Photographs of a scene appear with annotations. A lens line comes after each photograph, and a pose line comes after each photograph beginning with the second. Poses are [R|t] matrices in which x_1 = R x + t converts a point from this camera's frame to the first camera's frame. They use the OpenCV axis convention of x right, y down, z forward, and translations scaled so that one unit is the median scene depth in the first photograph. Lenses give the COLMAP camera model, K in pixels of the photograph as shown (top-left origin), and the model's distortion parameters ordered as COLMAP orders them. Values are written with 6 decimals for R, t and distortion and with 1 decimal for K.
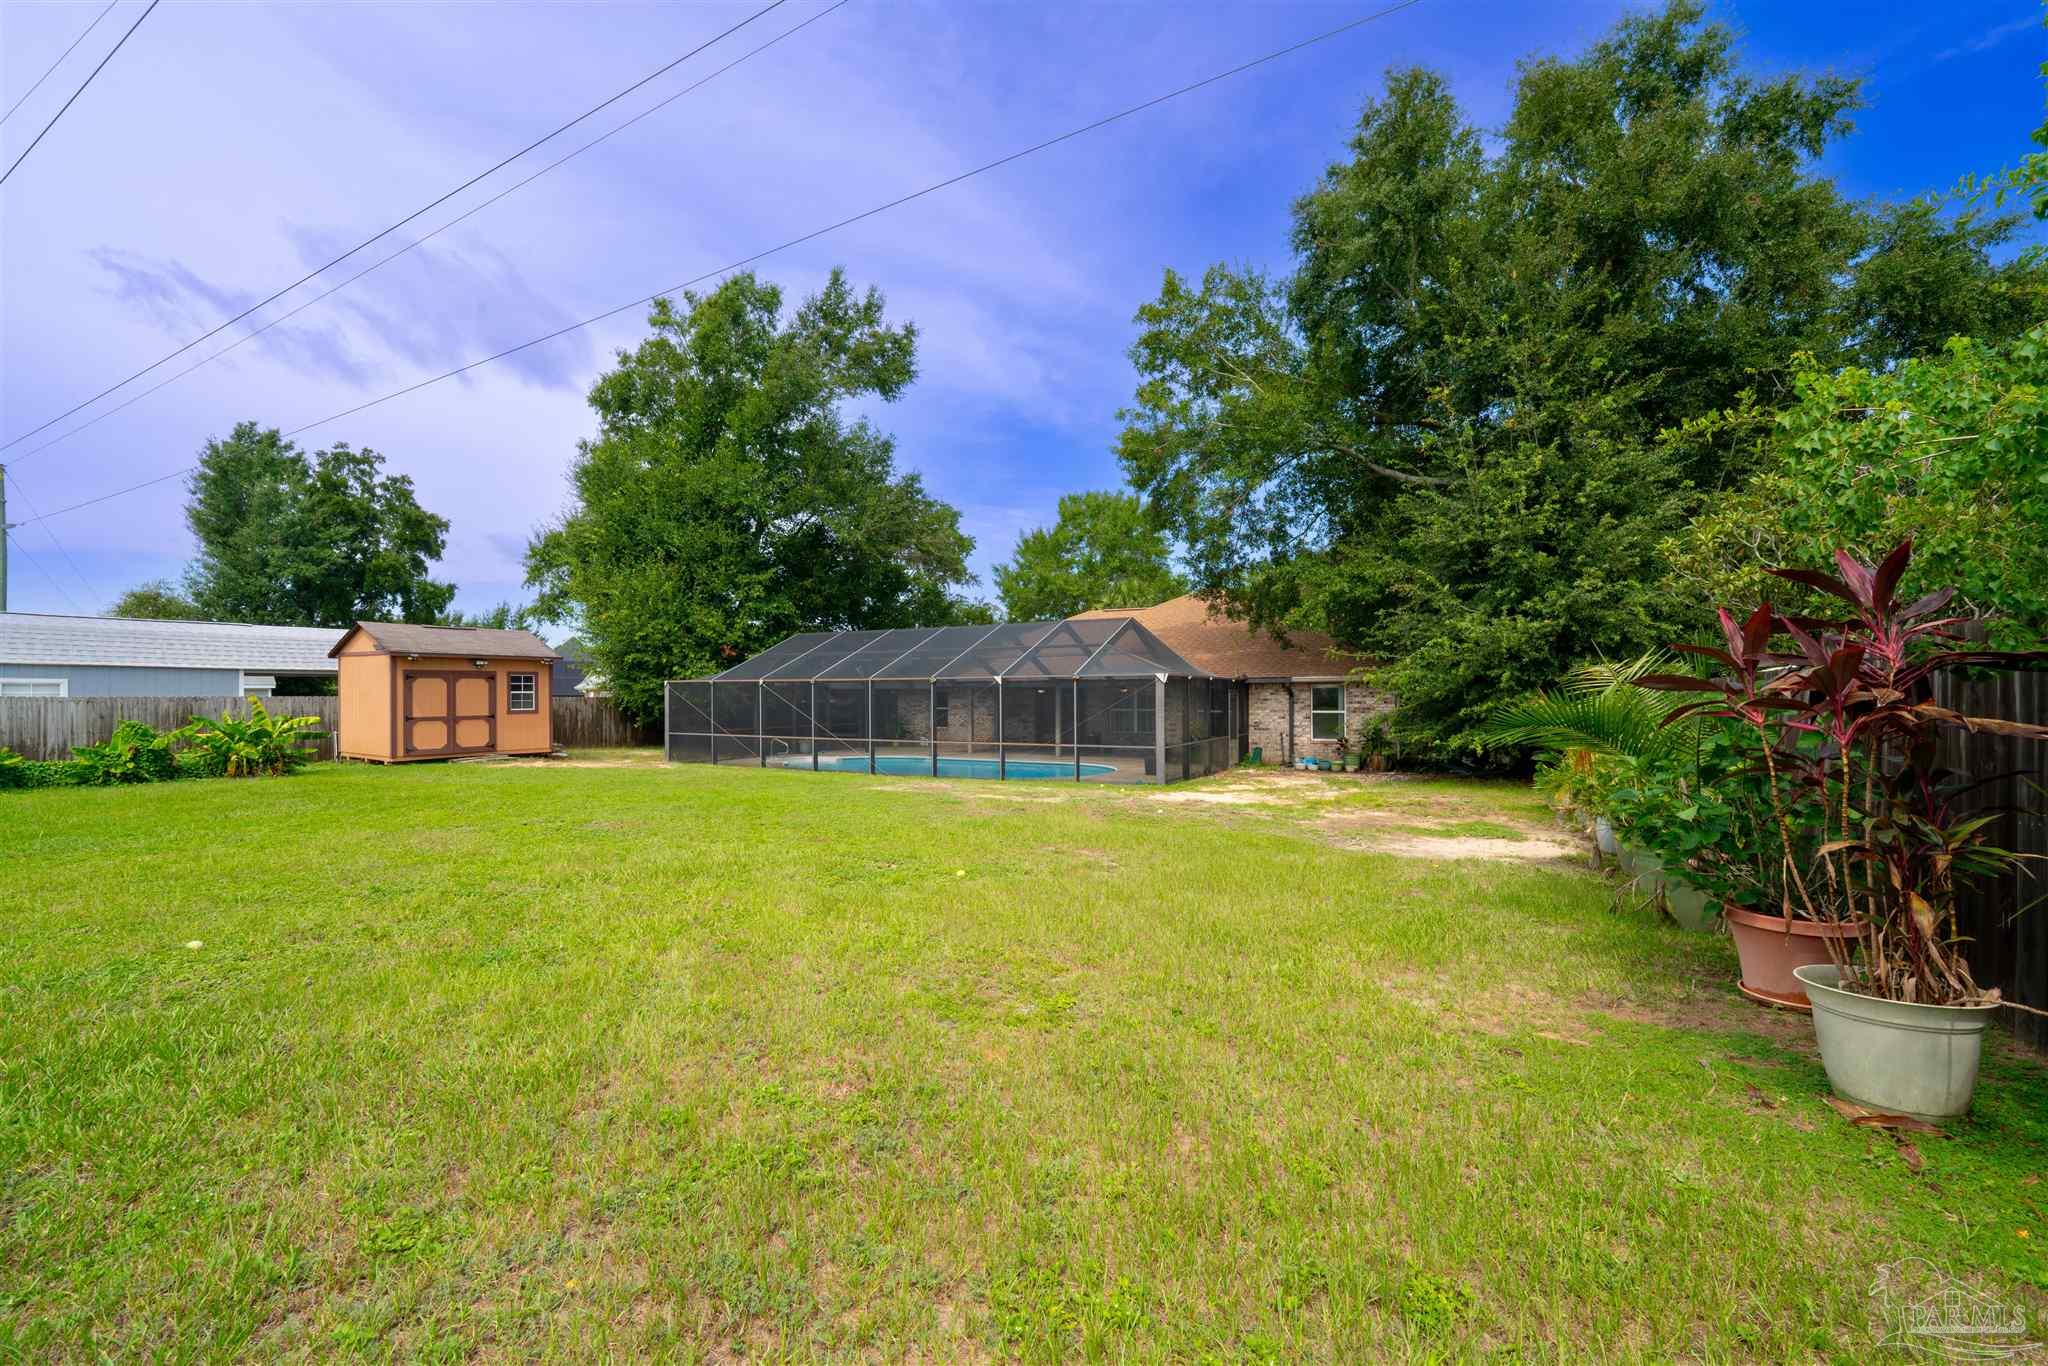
lens RADIAL K [[835.4, 0, 1010.5], [0, 835.4, 692.4], [0, 0, 1]] dist [-0.011427, -0.000753]
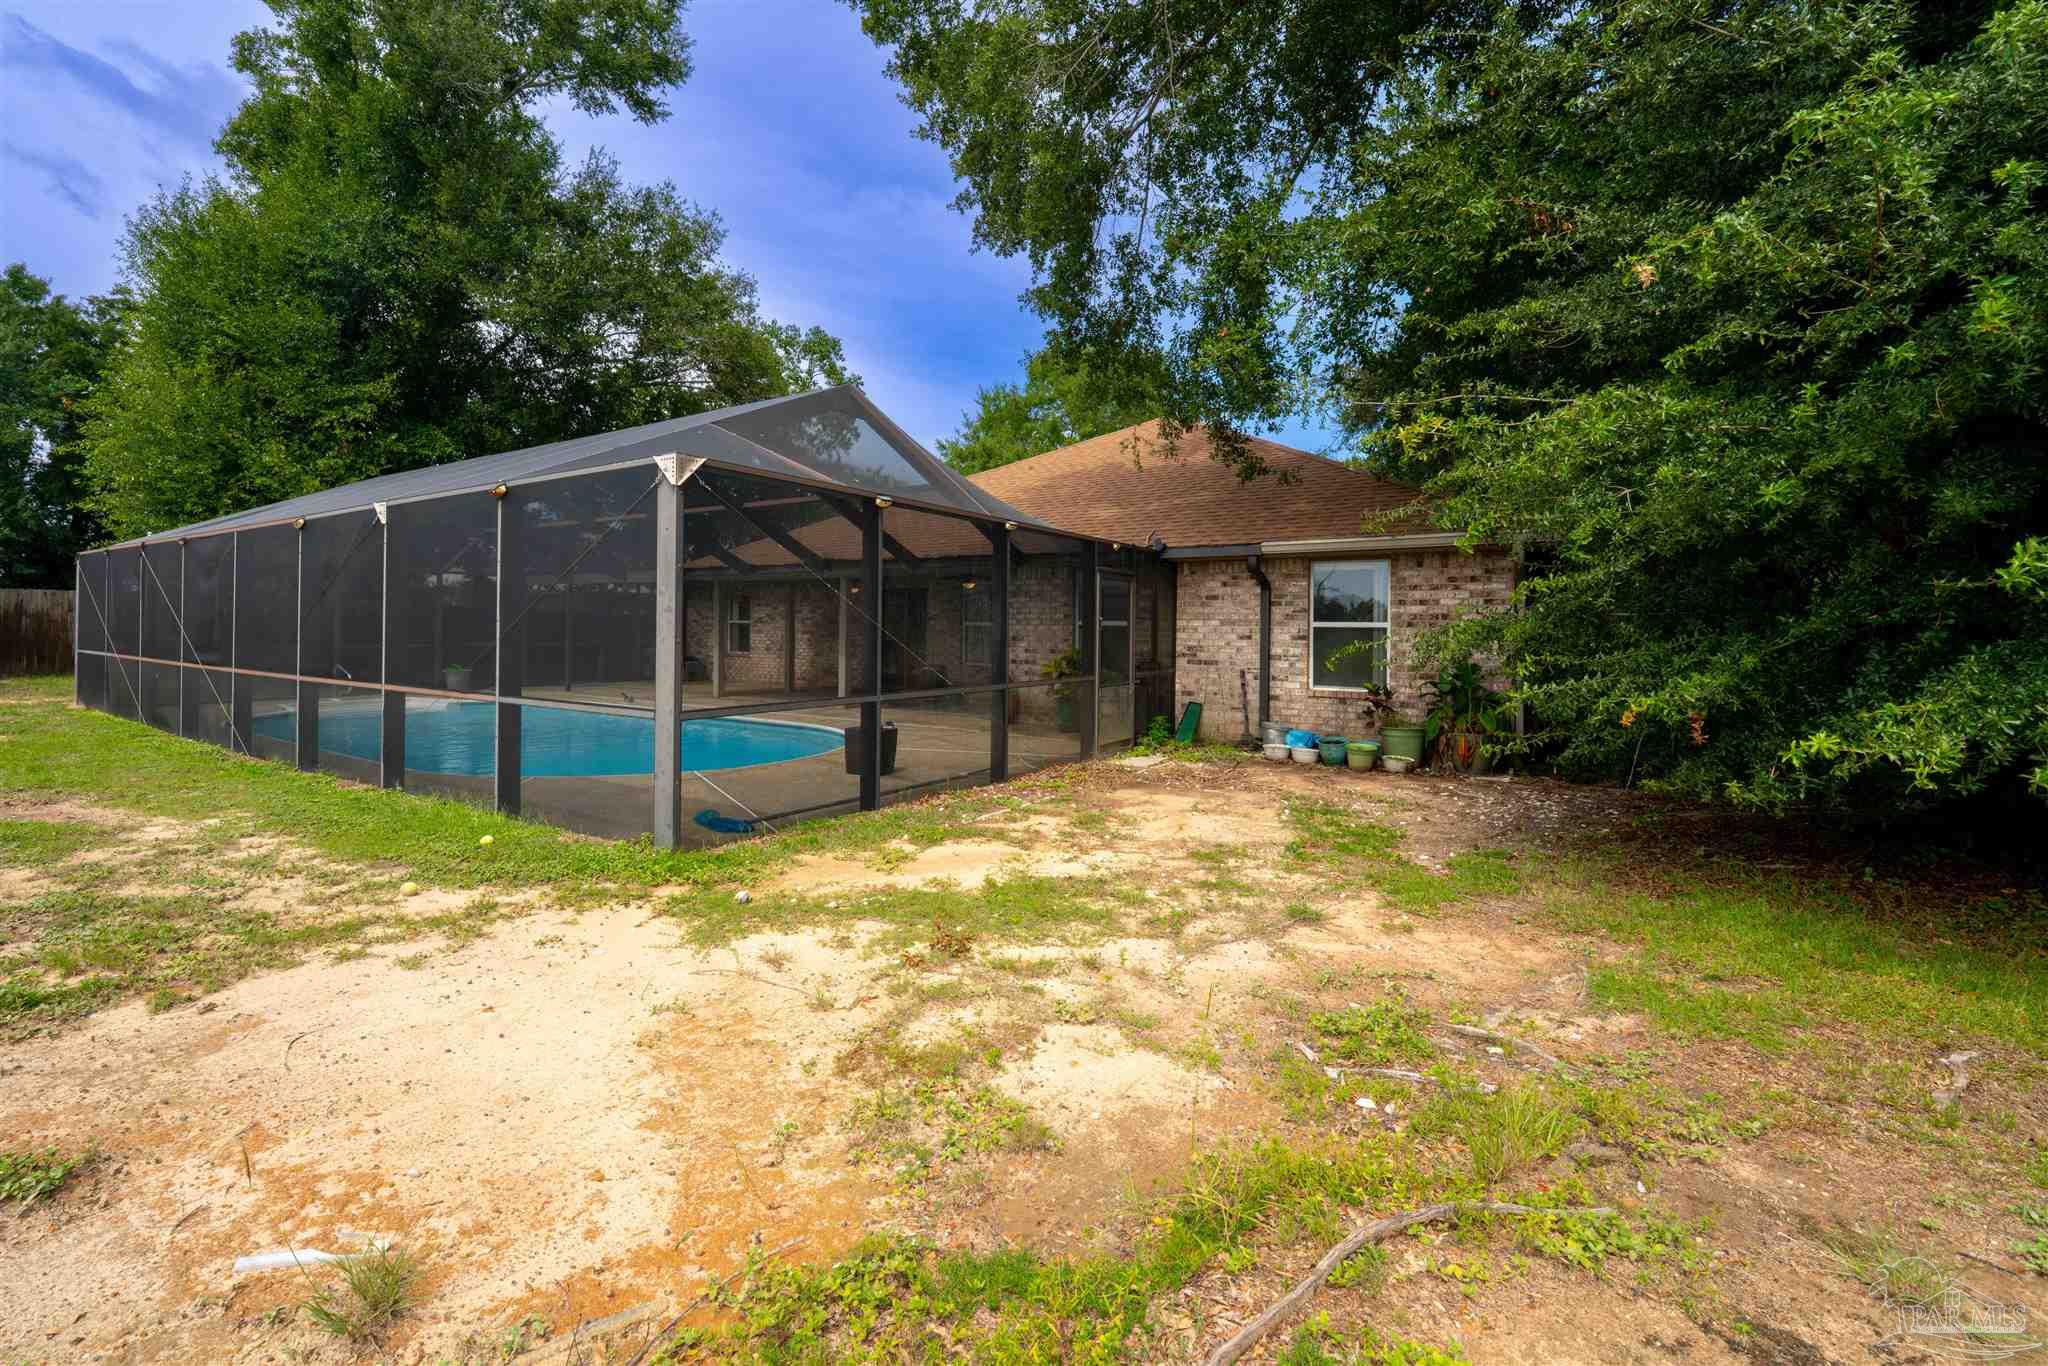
lens RADIAL K [[835.4, 0, 1009.5], [0, 835.4, 626.3], [0, 0, 1]] dist [-0.011427, -0.000753]
pose [[0.995261, 0.012695, -0.096409, 0.245993], [-0.012228, 0.999910, 0.005433, 0.023855], [0.096469, -0.004229, 0.995327, 0.550261]]
